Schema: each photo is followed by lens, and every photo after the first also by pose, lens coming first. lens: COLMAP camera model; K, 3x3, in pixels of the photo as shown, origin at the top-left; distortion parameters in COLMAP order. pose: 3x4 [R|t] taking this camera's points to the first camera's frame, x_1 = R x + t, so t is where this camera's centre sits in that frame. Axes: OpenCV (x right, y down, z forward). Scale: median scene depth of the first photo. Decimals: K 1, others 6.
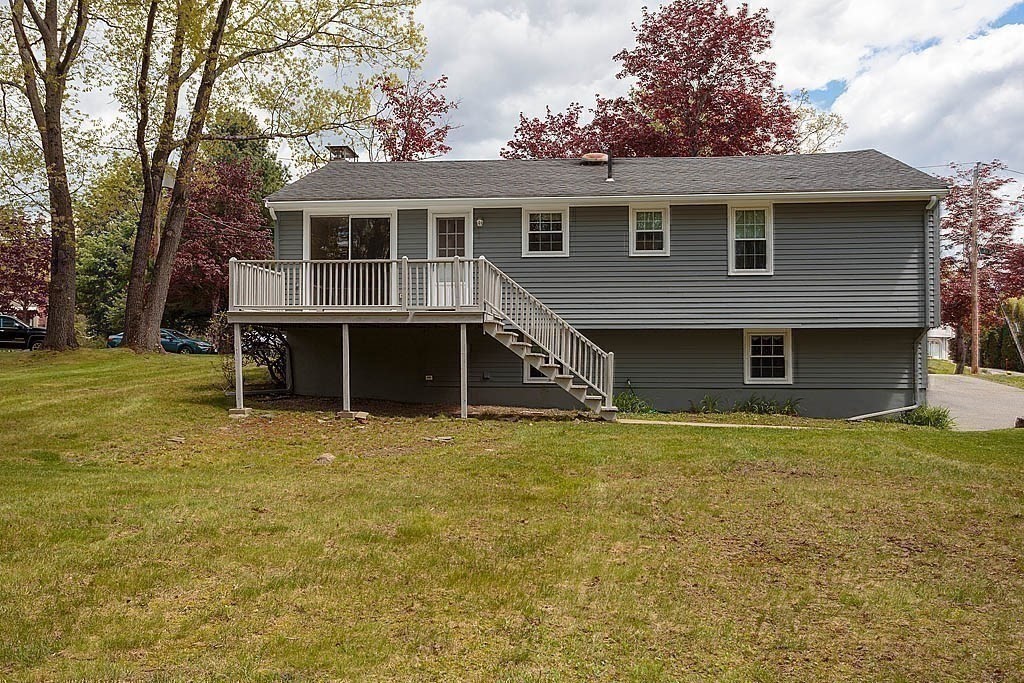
lens RADIAL K [[835.1, 0, 512.4], [0, 835.1, 351.5], [0, 0, 1]] dist [-0.000010, 0.002865]
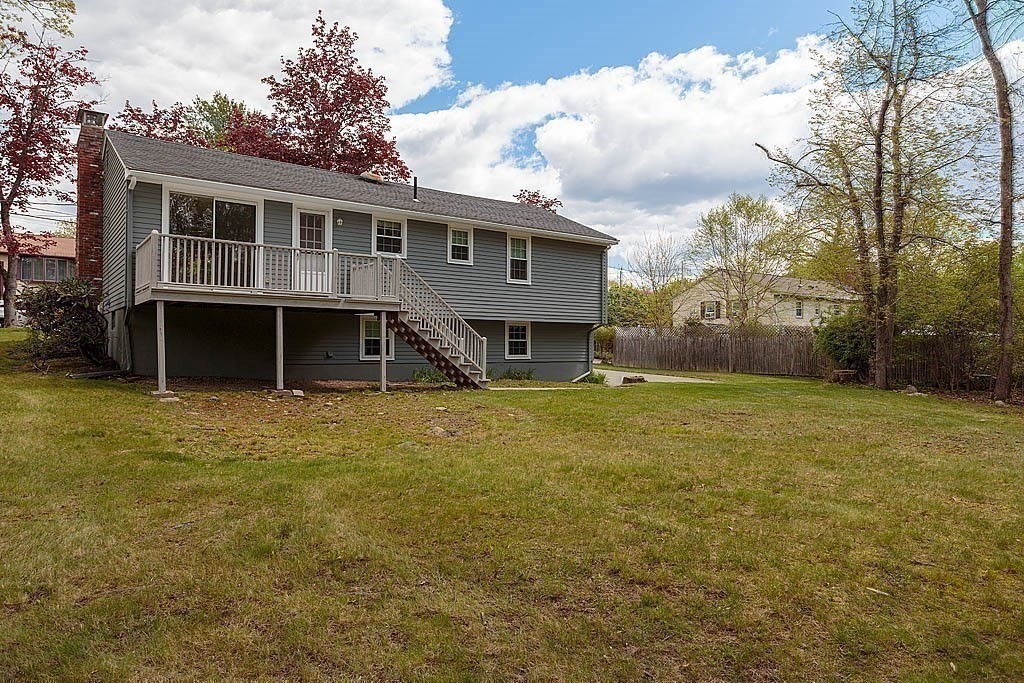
lens RADIAL K [[639.5, 0, 512.9], [0, 639.5, 335.1], [0, 0, 1]] dist [-0.002504, 0.001064]
pose [[0.748186, 0.015999, 0.663296, -0.440390], [-0.023687, 0.999716, 0.002605, -0.005495], [-0.663066, -0.017661, 0.748352, 0.174651]]
